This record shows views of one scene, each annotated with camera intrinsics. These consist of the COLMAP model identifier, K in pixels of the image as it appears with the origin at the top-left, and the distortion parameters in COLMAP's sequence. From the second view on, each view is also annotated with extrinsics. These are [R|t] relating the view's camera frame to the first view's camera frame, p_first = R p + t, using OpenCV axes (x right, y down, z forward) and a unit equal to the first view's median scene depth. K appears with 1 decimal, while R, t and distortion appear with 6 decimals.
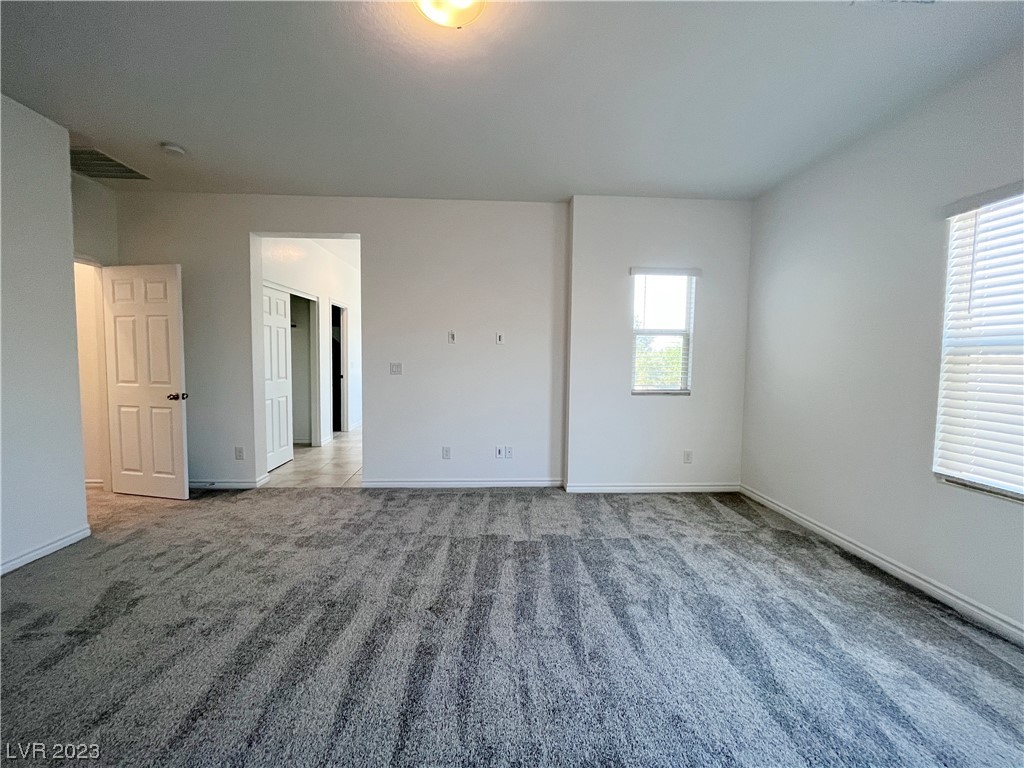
lens RADIAL K [[413.3, 0, 508.6], [0, 413.3, 379.9], [0, 0, 1]] dist [-0.004077, -0.000410]
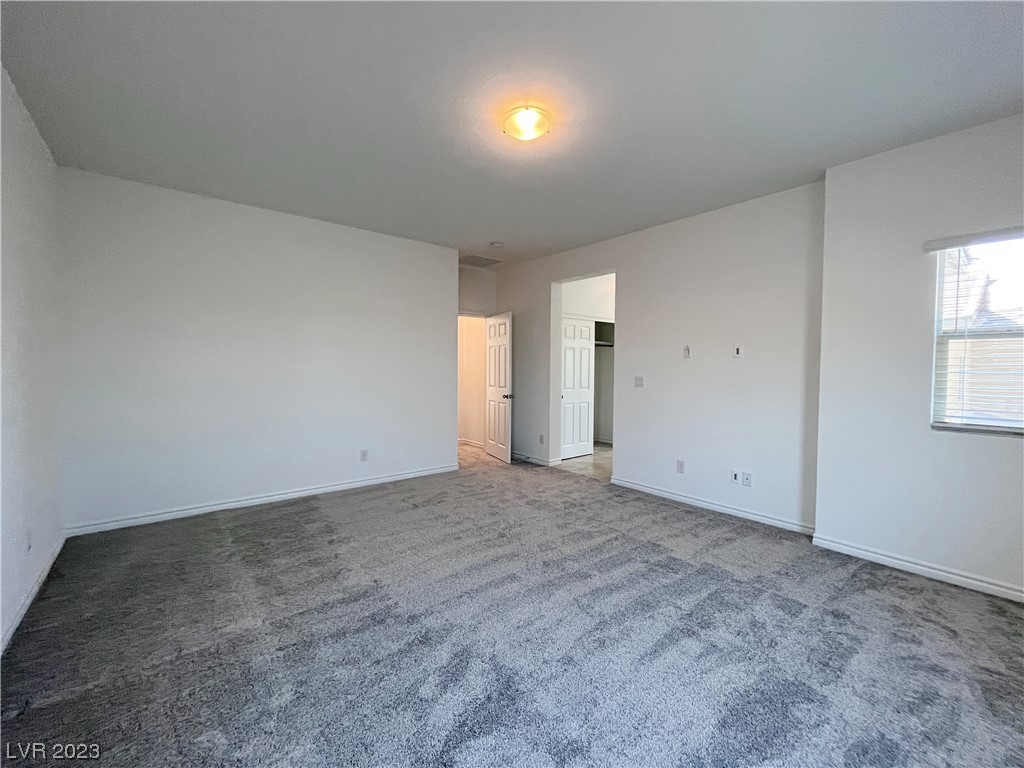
lens RADIAL K [[413.3, 0, 508.6], [0, 413.3, 379.9], [0, 0, 1]] dist [-0.004077, -0.000410]
pose [[0.606672, 0.021019, -0.794674, 0.477068], [-0.052306, 0.998540, -0.013520, 0.000314], [0.793229, 0.049769, 0.606886, 0.053478]]
